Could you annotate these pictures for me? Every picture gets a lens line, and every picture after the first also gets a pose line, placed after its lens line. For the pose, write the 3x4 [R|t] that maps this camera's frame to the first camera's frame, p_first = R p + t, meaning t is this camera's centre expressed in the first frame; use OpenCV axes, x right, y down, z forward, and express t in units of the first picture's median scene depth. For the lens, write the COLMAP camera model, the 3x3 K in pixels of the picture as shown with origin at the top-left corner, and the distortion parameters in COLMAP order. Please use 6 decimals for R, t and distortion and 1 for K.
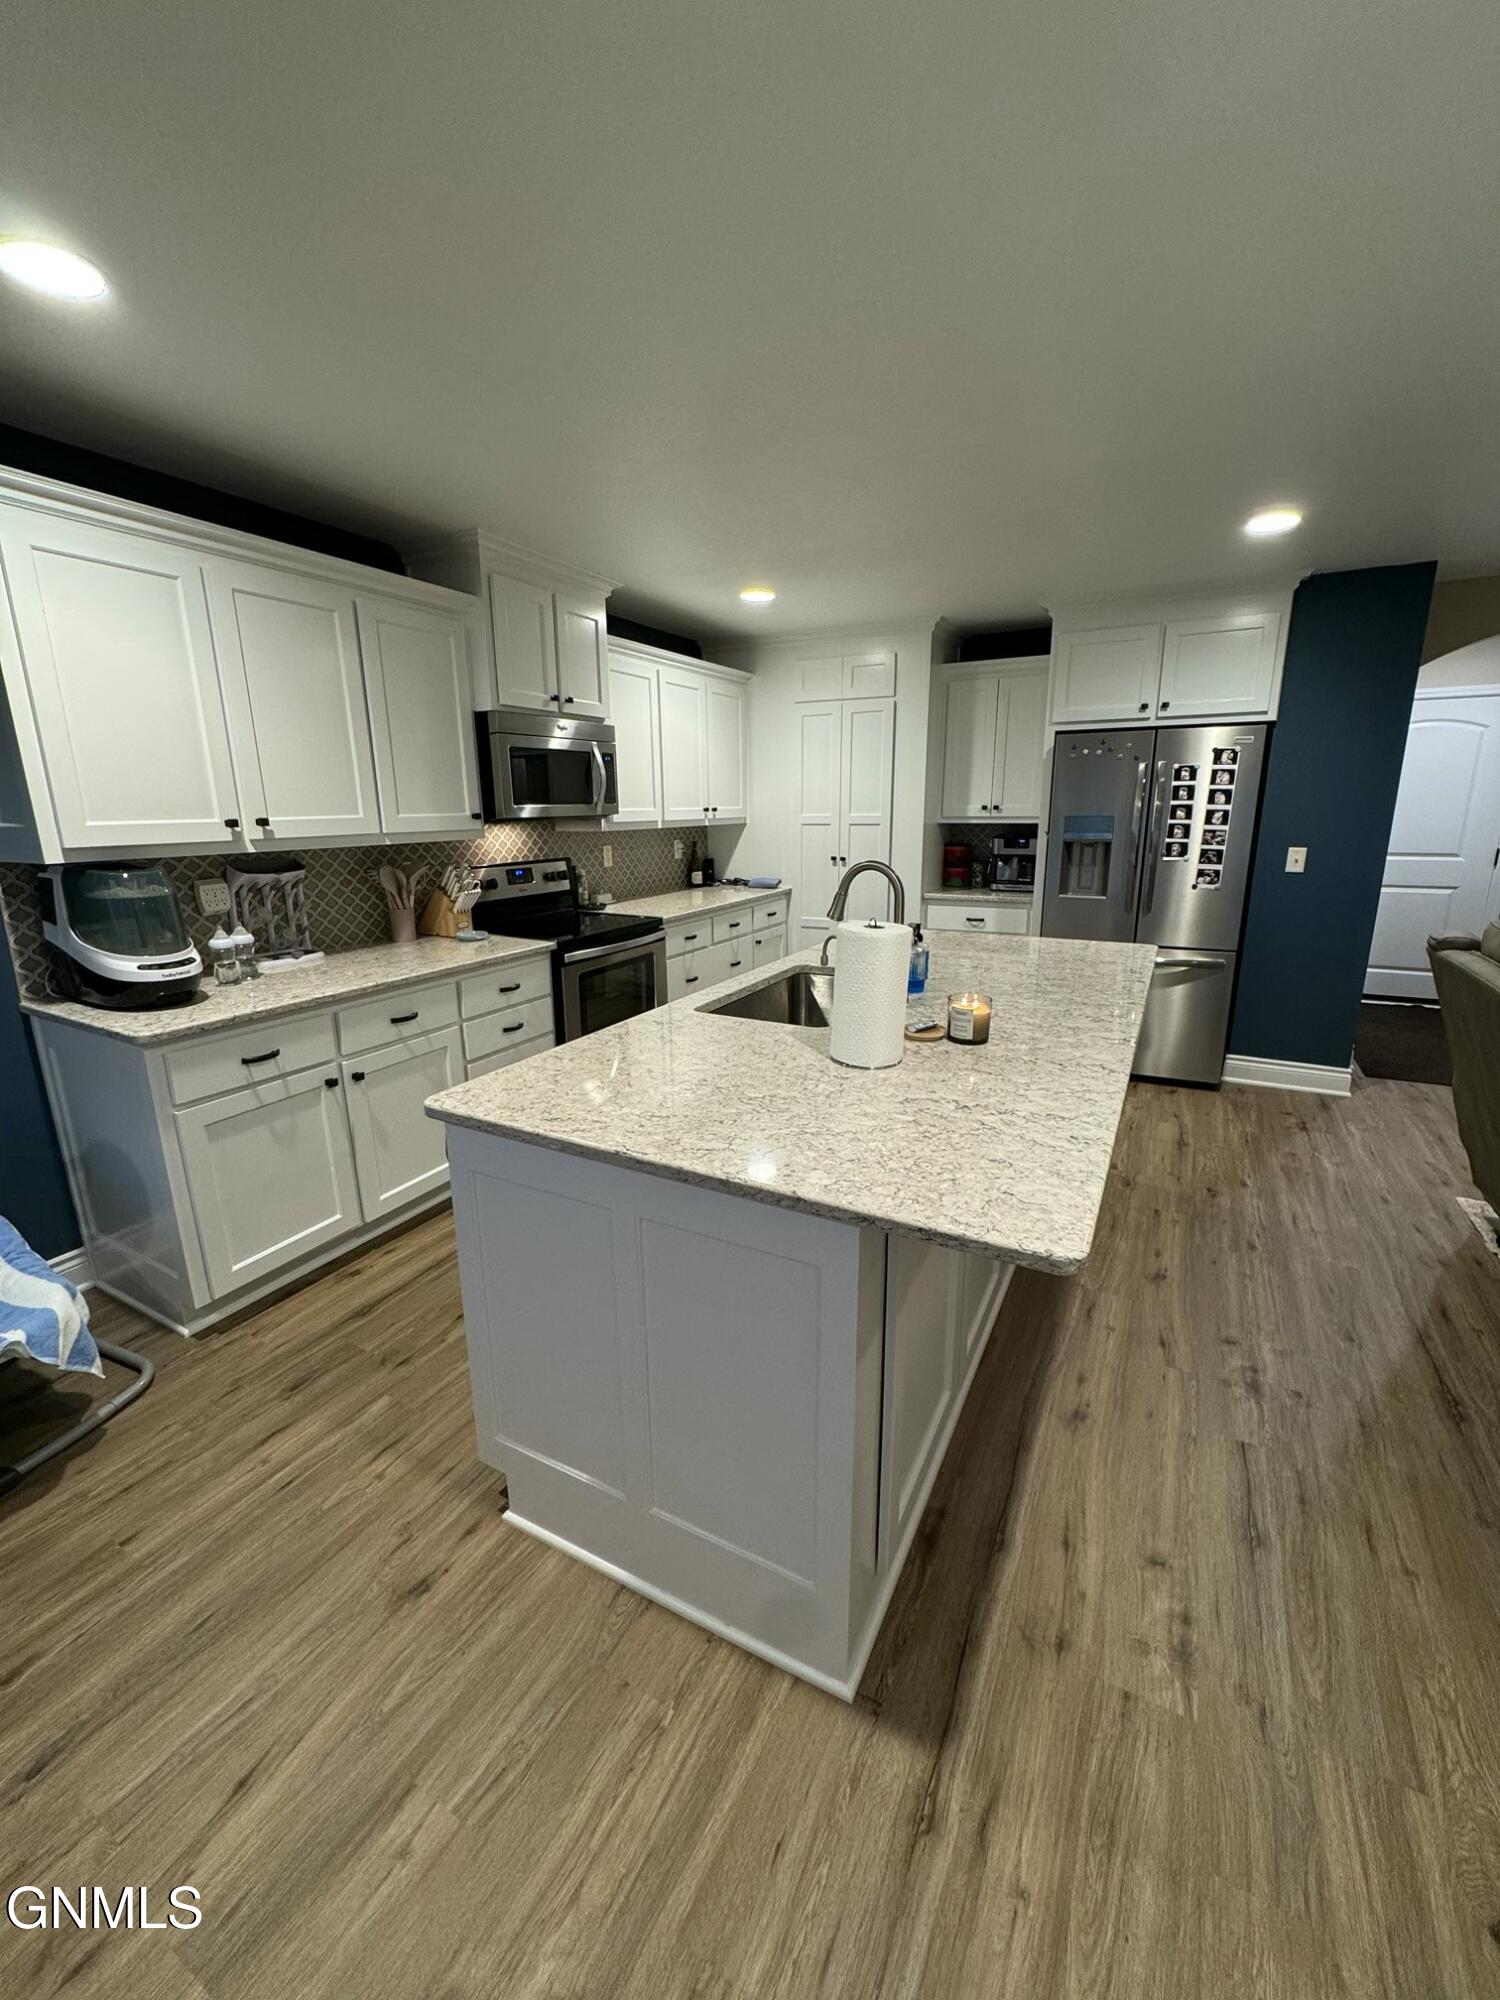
lens RADIAL K [[788.1, 0, 694.4], [0, 788.1, 997.1], [0, 0, 1]] dist [-0.000316, -0.000023]
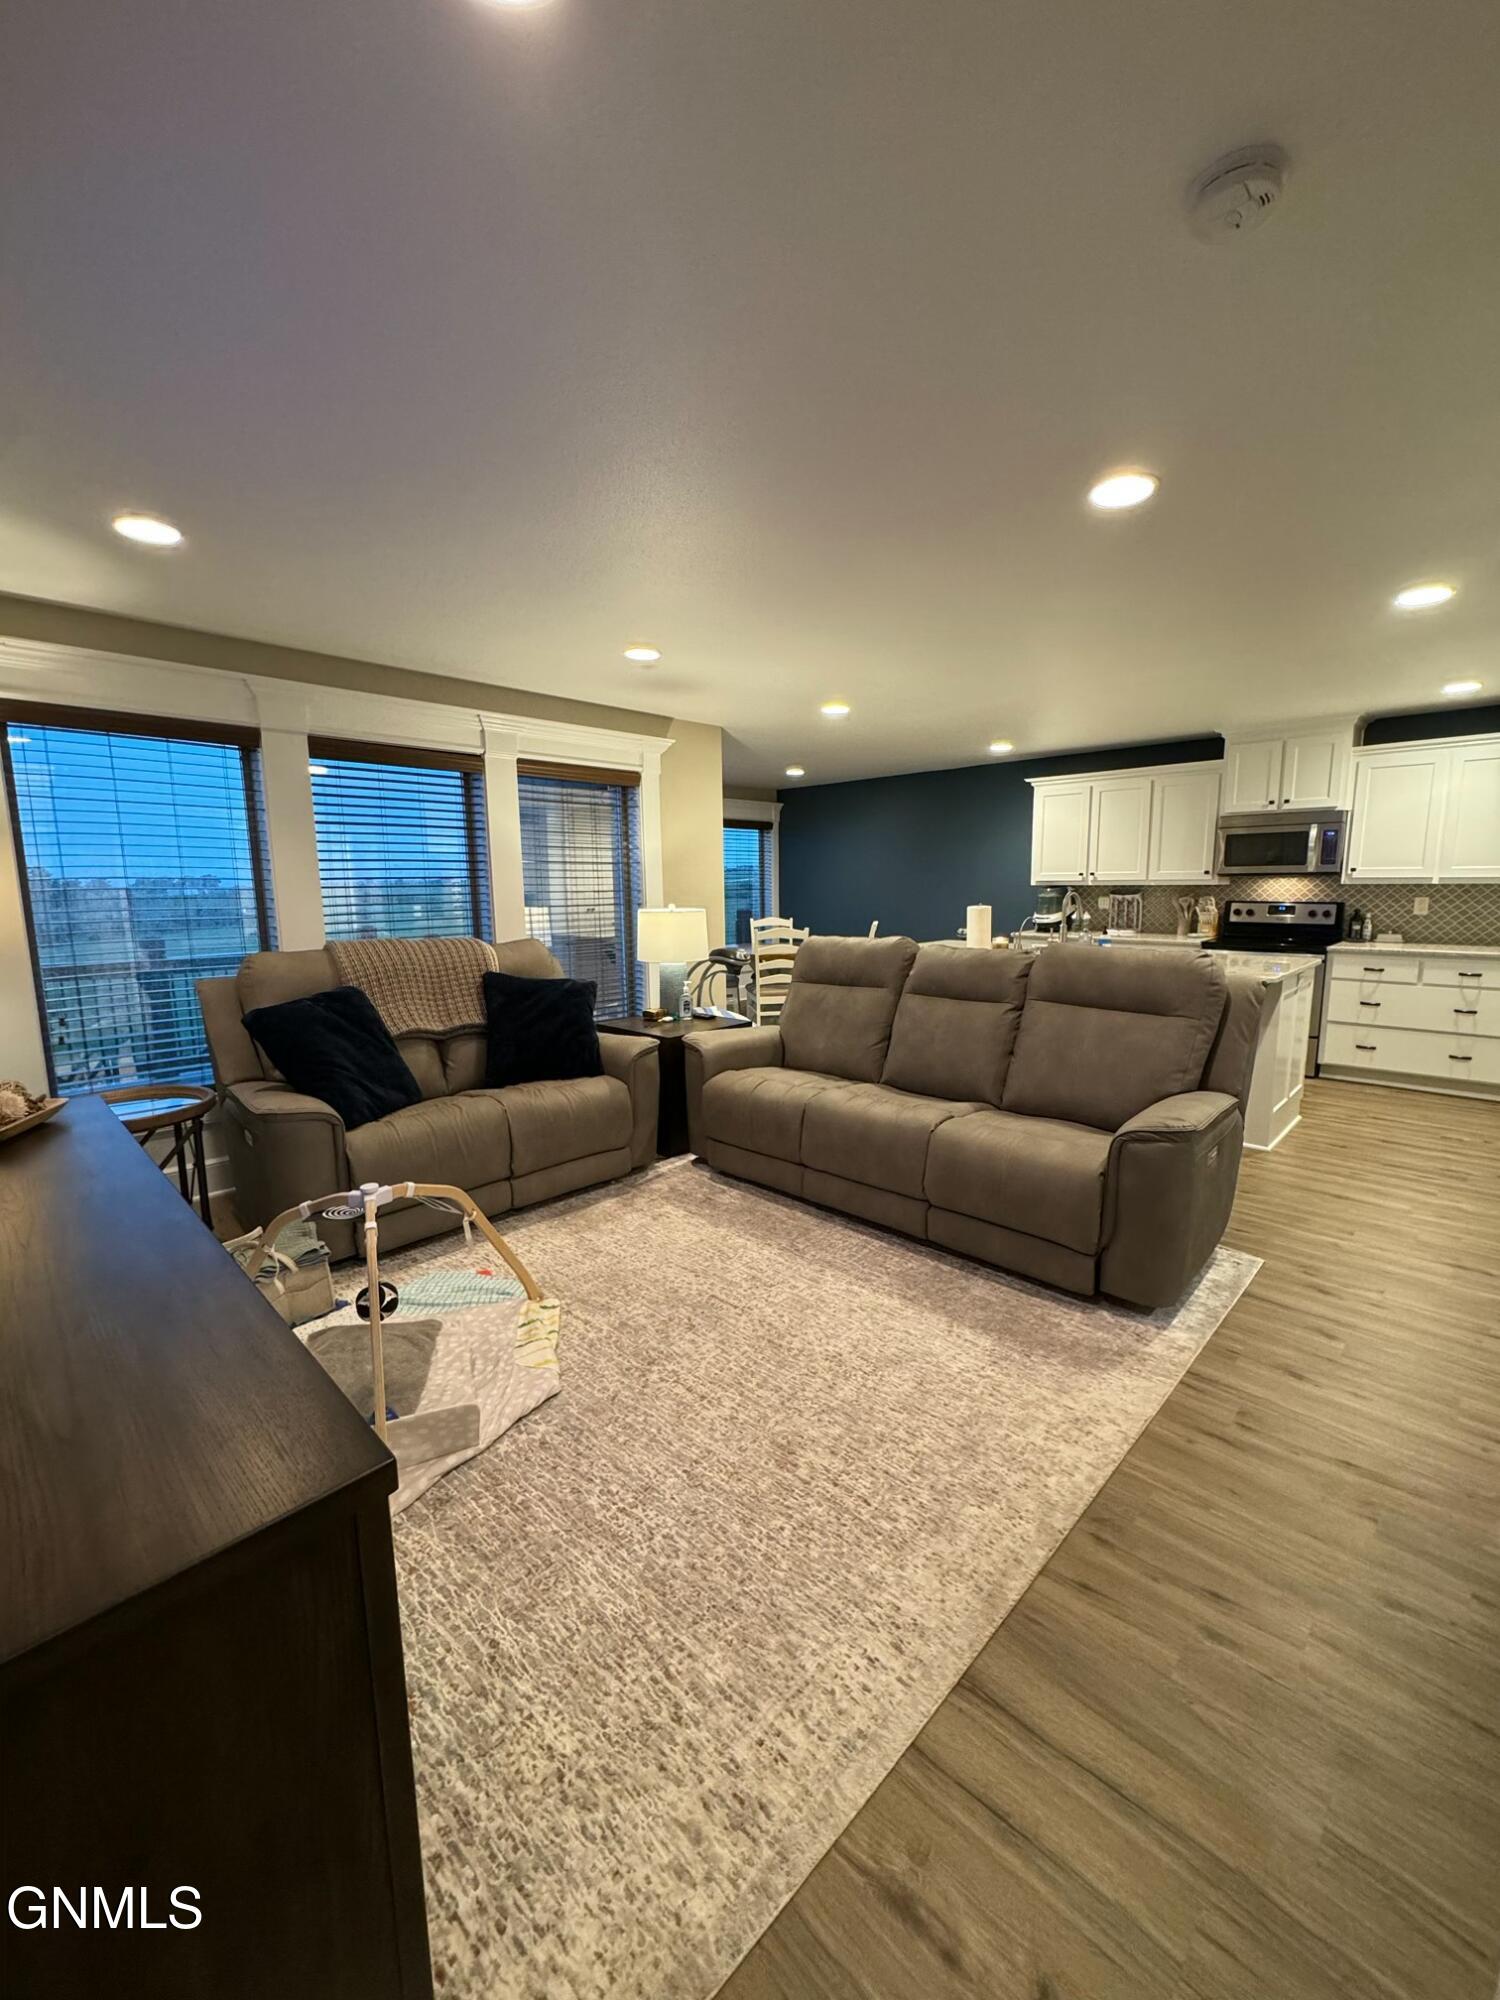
lens RADIAL K [[788.1, 0, 755.9], [0, 788.1, 999.1], [0, 0, 1]] dist [-0.000316, -0.000023]
pose [[-0.279535, 0.158772, -0.946917, 1.668935], [-0.214976, 0.950844, 0.222893, -0.114434], [0.935759, 0.265871, -0.231661, 0.446575]]
